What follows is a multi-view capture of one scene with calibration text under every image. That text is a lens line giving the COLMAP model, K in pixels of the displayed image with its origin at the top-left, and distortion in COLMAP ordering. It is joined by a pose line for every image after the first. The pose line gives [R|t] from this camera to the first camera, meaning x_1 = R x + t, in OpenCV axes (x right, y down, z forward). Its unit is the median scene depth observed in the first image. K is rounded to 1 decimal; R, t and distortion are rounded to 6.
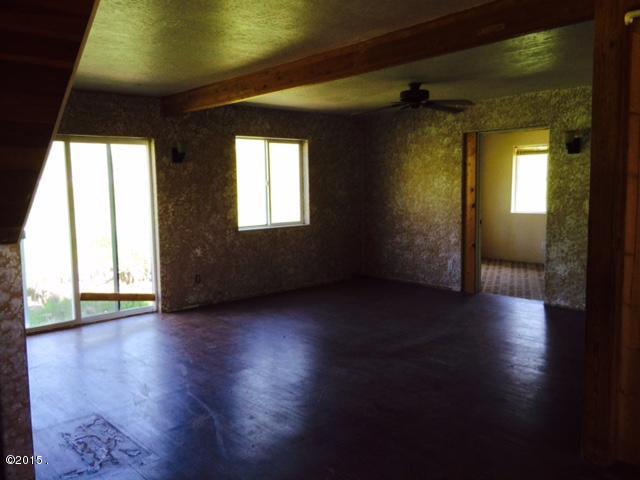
lens RADIAL K [[539.7, 0, 319.5], [0, 539.7, 239.8], [0, 0, 1]] dist [0.016935, 0.001293]
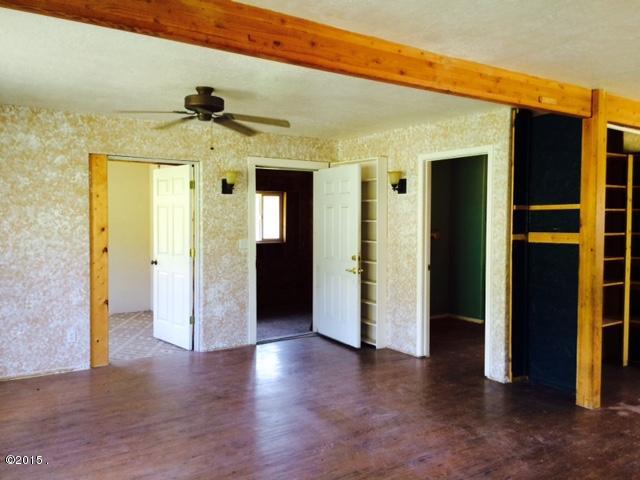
lens RADIAL K [[539.7, 0, 319.6], [0, 539.7, 240.4], [0, 0, 1]] dist [0.016935, 0.001293]
pose [[0.110219, -0.015681, 0.993784, -0.434760], [0.093724, 0.995584, 0.005315, -0.051730], [-0.989478, 0.092555, 0.111202, 0.607776]]
